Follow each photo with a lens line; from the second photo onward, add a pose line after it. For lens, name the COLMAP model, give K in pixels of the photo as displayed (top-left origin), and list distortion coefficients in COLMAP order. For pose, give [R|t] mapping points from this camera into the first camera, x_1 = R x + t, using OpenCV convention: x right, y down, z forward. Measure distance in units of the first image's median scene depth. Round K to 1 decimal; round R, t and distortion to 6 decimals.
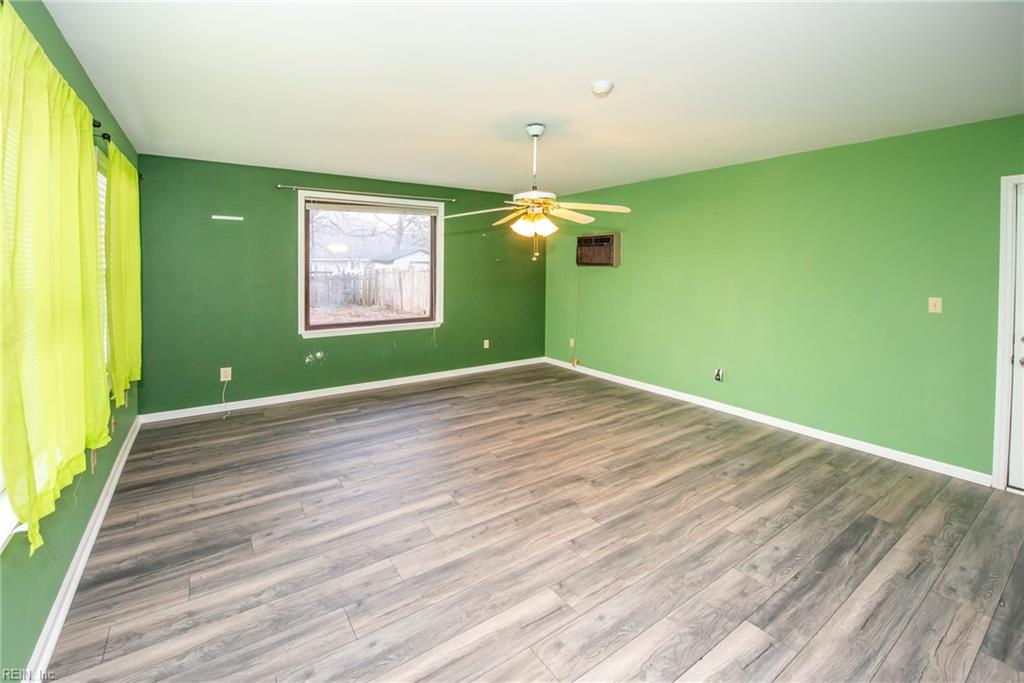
lens RADIAL K [[439.4, 0, 561.9], [0, 439.4, 322.8], [0, 0, 1]] dist [-0.006733, -0.003188]
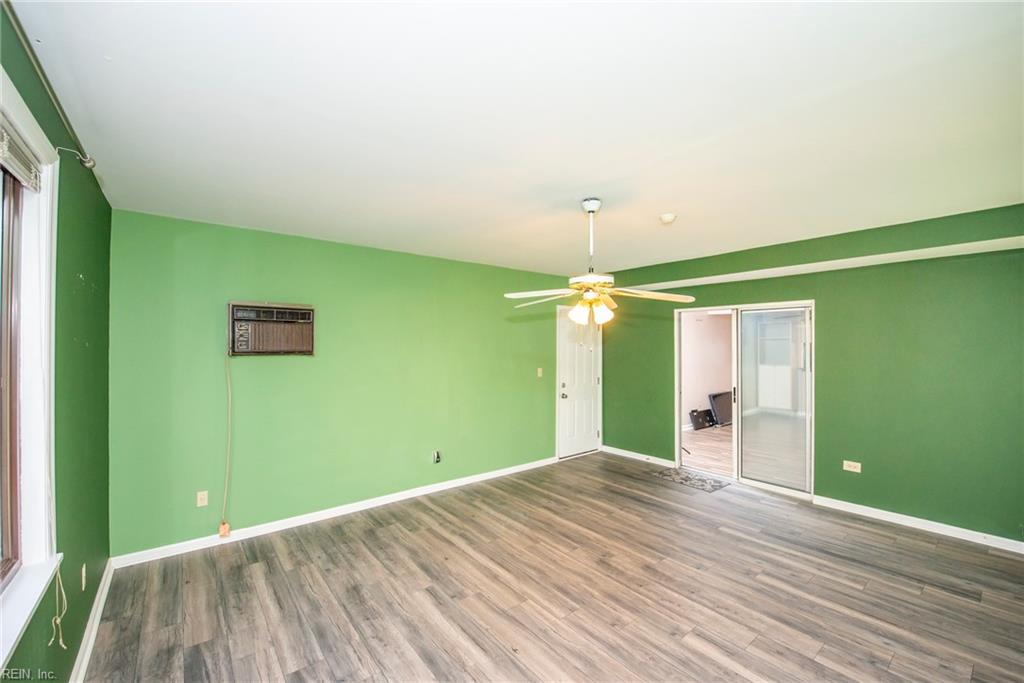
lens RADIAL K [[439.4, 0, 517.4], [0, 439.4, 339.3], [0, 0, 1]] dist [-0.006733, -0.003188]
pose [[-0.028246, 0.010288, 0.999548, -1.113507], [0.122439, 0.992453, -0.006755, -0.203679], [-0.992074, 0.122193, -0.029292, 1.310594]]
